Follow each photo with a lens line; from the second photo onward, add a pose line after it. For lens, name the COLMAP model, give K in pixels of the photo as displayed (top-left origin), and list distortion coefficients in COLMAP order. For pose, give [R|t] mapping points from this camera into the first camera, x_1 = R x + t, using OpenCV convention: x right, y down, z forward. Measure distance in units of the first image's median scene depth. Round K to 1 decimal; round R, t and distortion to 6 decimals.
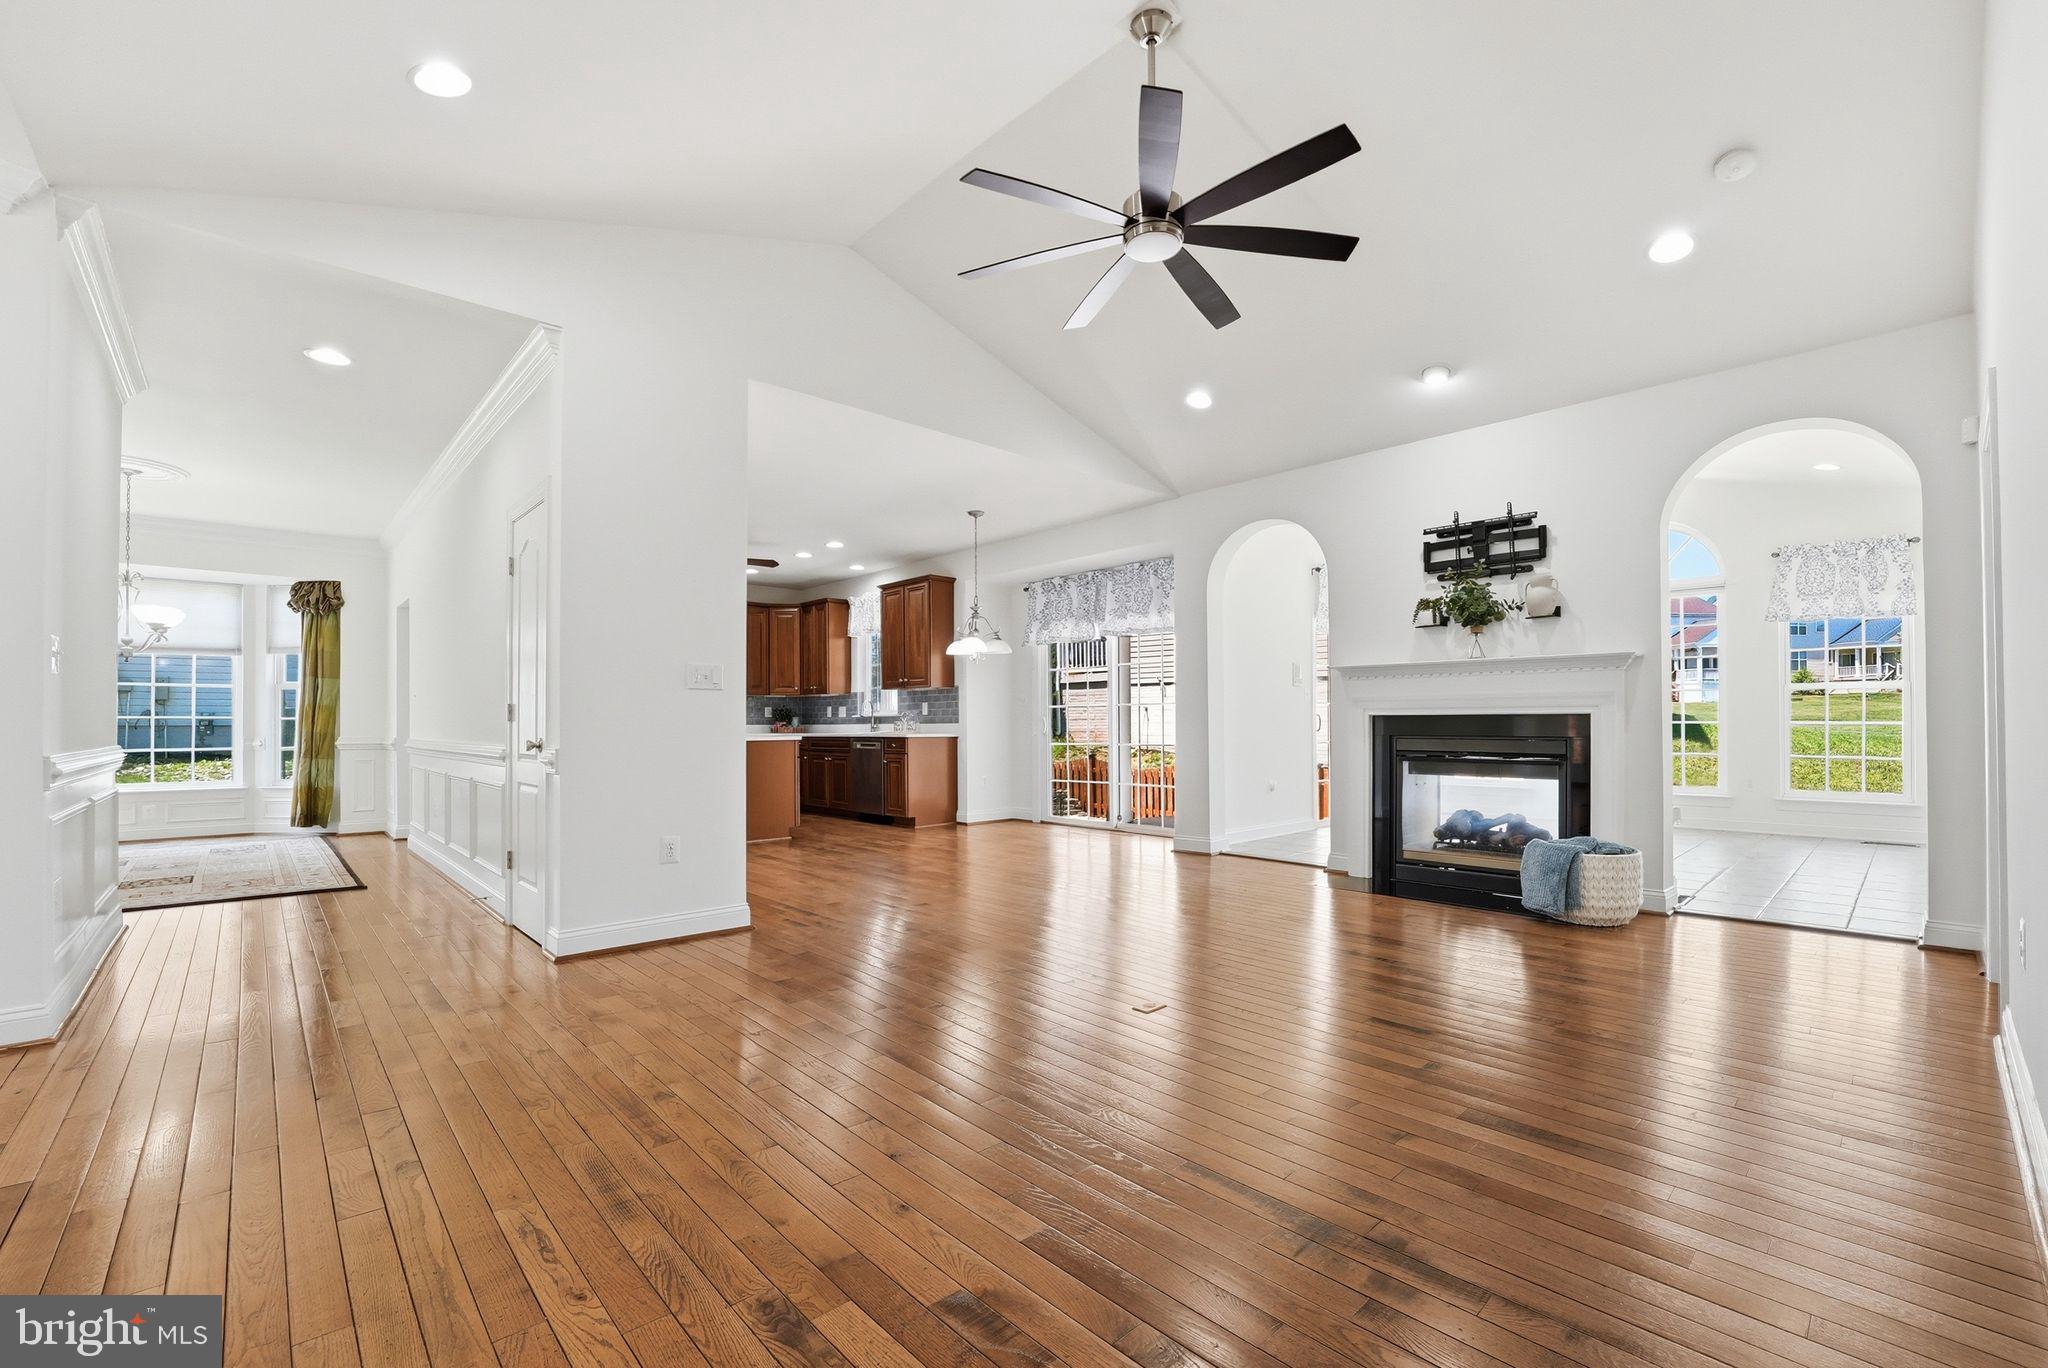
lens RADIAL K [[853.0, 0, 1020.5], [0, 853.0, 714.1], [0, 0, 1]] dist [-0.022964, 0.000147]
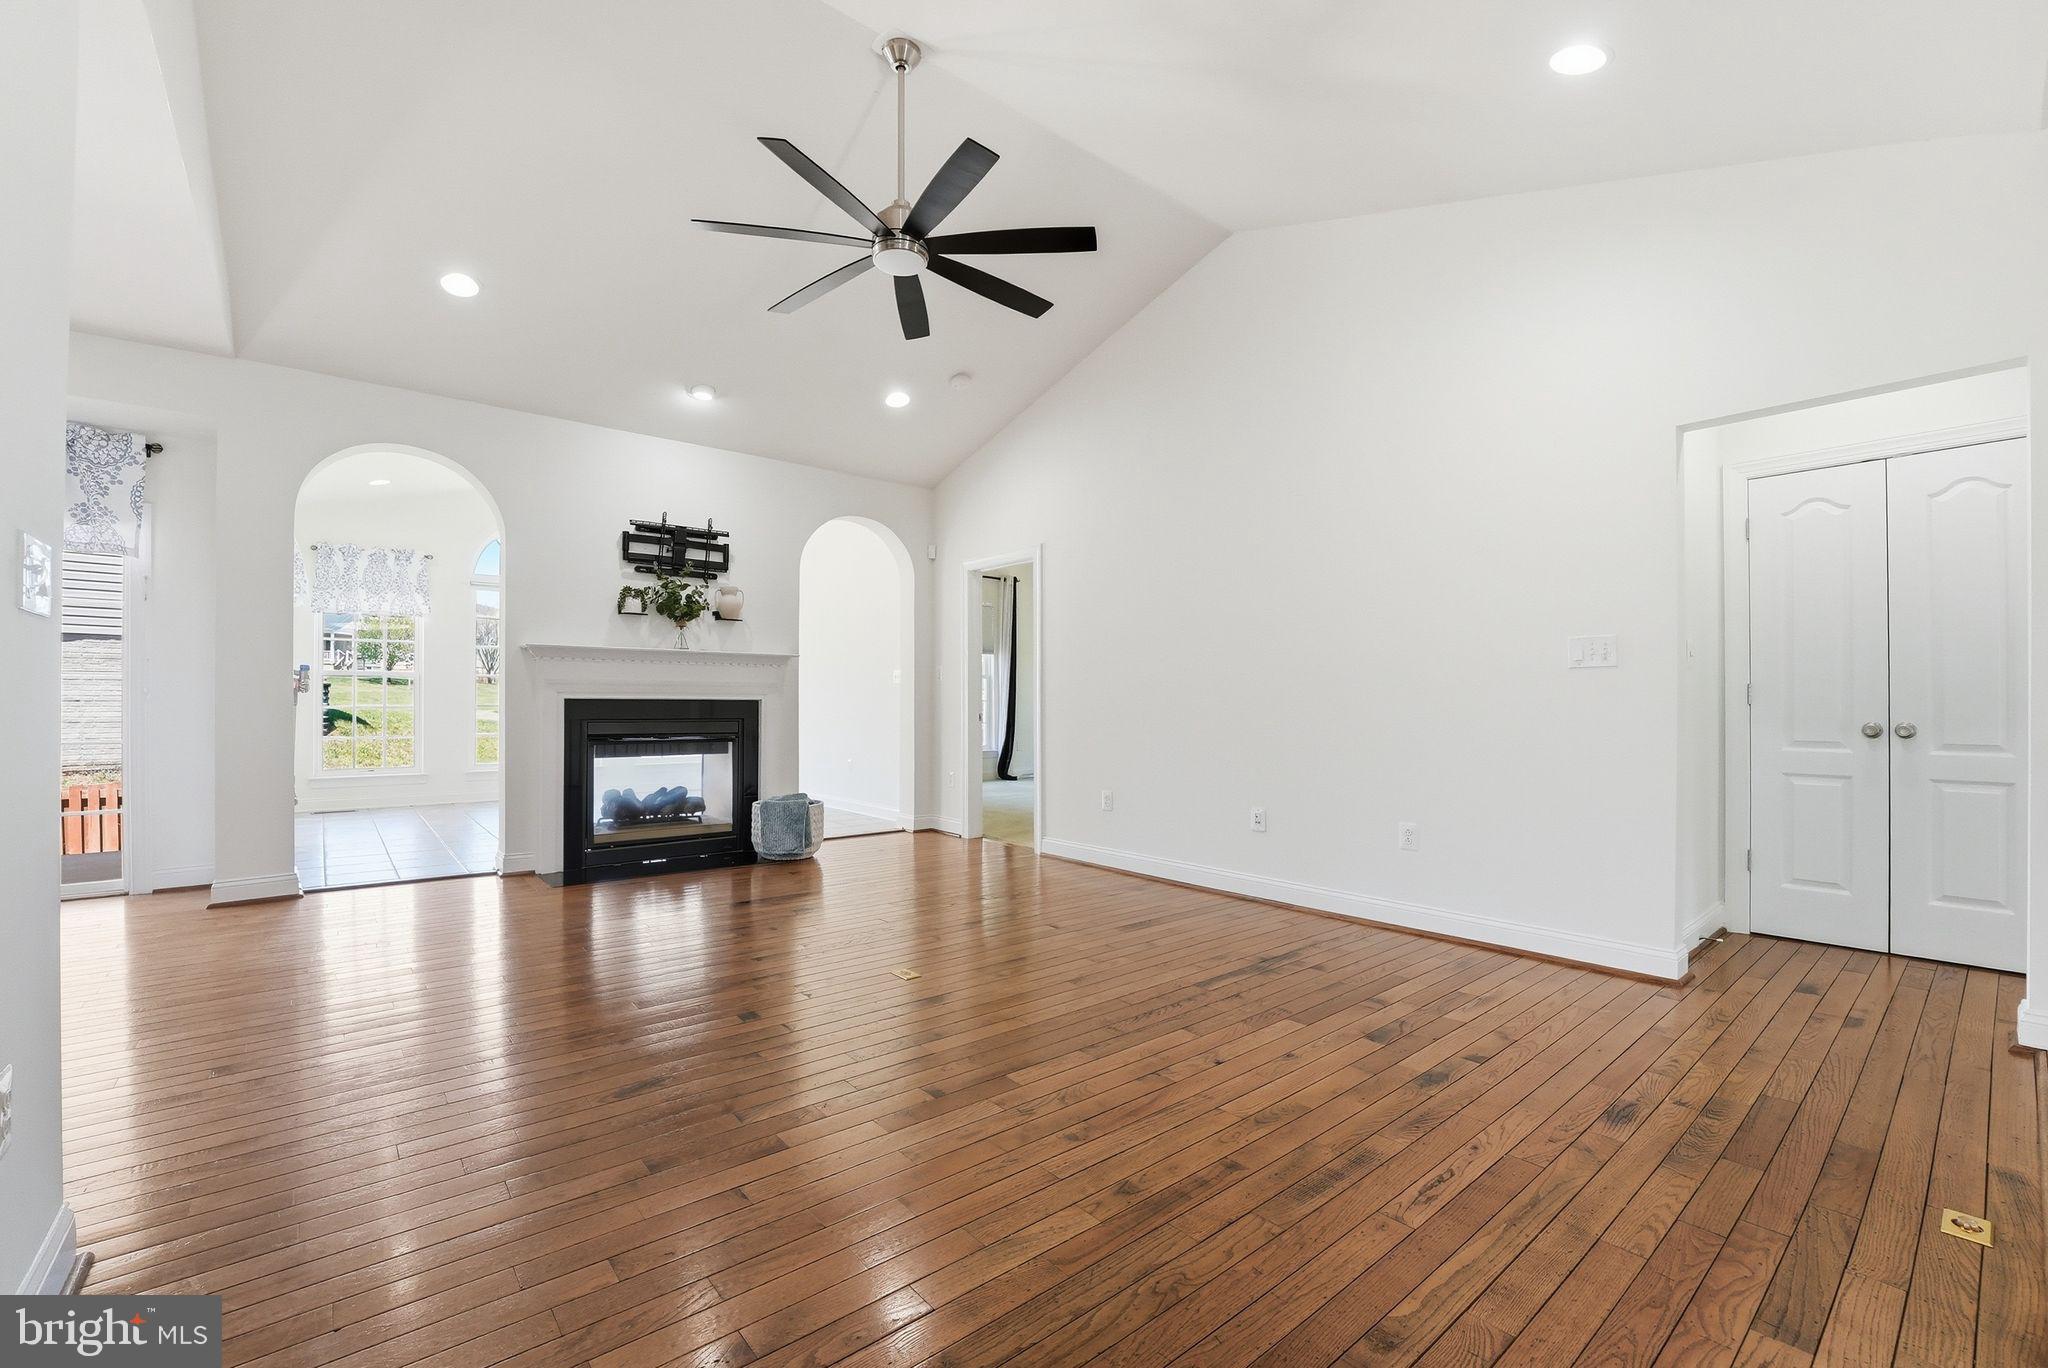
lens RADIAL K [[856.6, 0, 1026.0], [0, 856.6, 698.6], [0, 0, 1]] dist [-0.029154, -0.000097]
pose [[0.054170, 0.008209, 0.998498, -0.546659], [-0.013018, 0.999887, -0.007514, 0.001985], [-0.998447, -0.012592, 0.054271, 0.474231]]
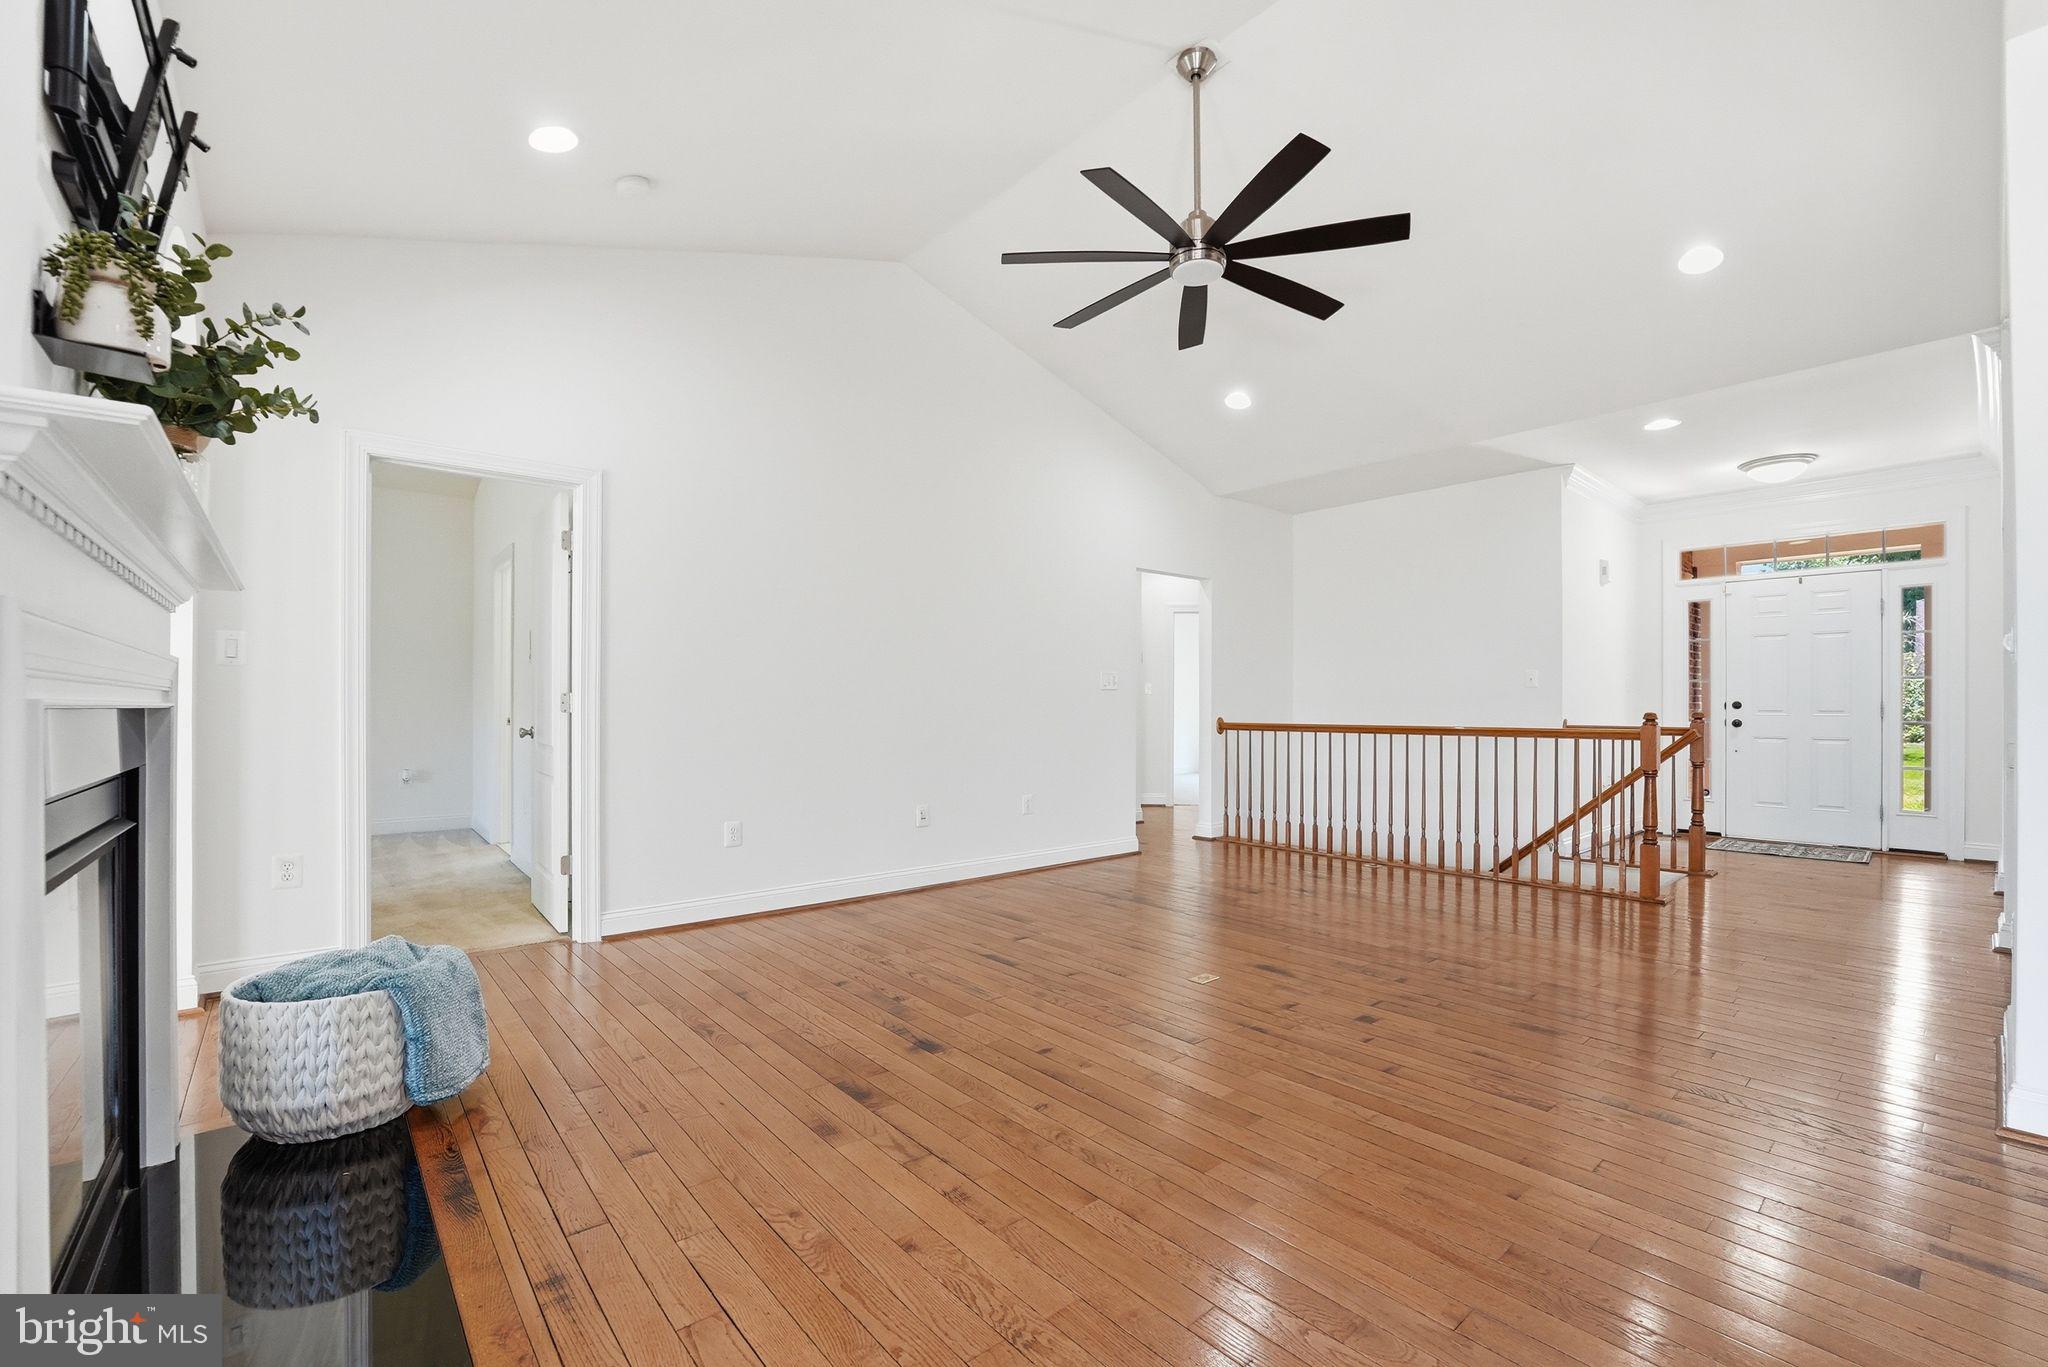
lens RADIAL K [[856.6, 0, 1026.0], [0, 856.6, 698.1], [0, 0, 1]] dist [-0.029154, -0.000097]
pose [[-0.999085, 0.001036, 0.042747, 0.205061], [0.000249, 0.999830, -0.018410, 0.001080], [-0.042759, -0.018382, -0.998916, 1.267394]]
